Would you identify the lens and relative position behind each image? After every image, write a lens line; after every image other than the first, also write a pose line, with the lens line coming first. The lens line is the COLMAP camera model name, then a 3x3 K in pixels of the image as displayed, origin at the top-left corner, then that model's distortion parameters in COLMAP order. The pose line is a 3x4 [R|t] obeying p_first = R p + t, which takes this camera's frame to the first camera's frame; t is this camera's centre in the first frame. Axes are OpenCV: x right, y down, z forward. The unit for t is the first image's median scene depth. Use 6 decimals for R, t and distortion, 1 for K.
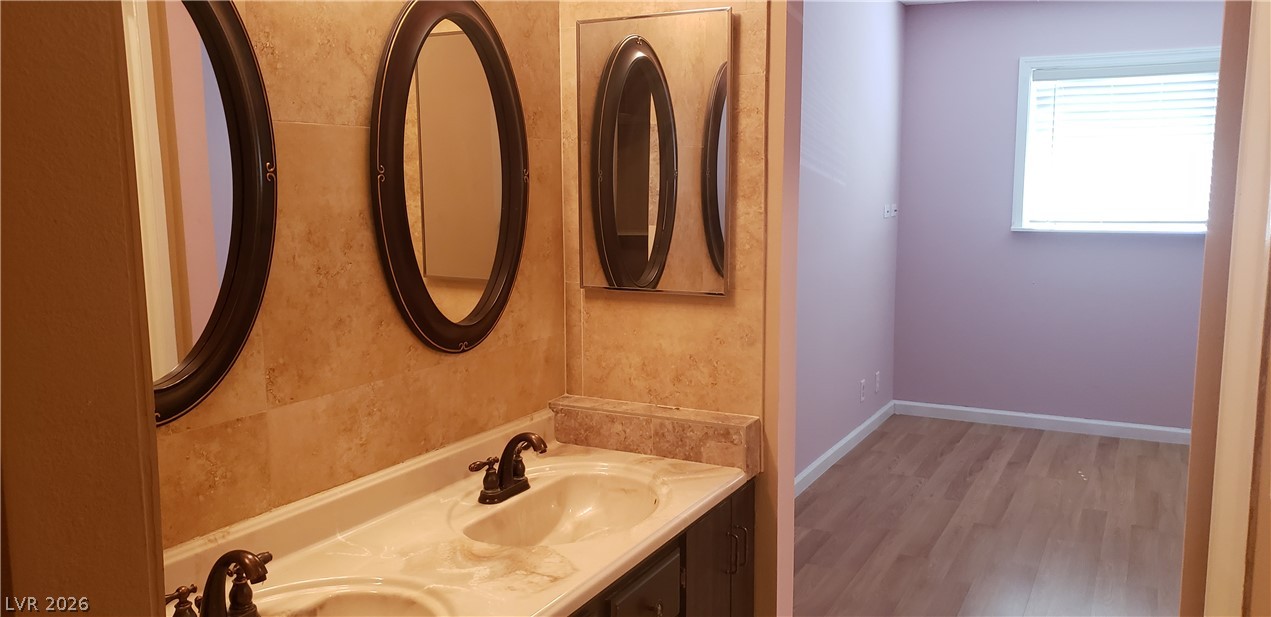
lens RADIAL K [[1012.6, 0, 635.5], [0, 1012.6, 308.5], [0, 0, 1]] dist [-0.006362, -0.007711]
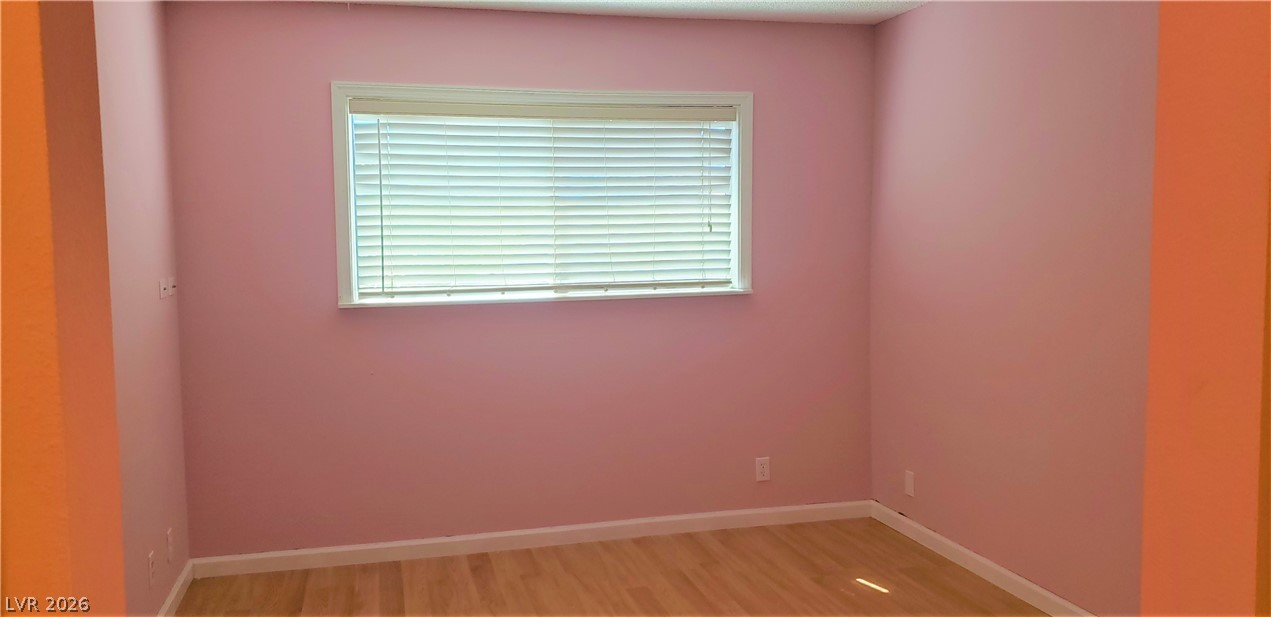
lens RADIAL K [[1012.6, 0, 635.5], [0, 1012.6, 308.5], [0, 0, 1]] dist [-0.006362, -0.007711]
pose [[0.746194, -0.052888, 0.663625, 0.035419], [0.096367, 0.994921, -0.029066, -0.032960], [-0.658717, 0.085641, 0.747501, 0.291070]]
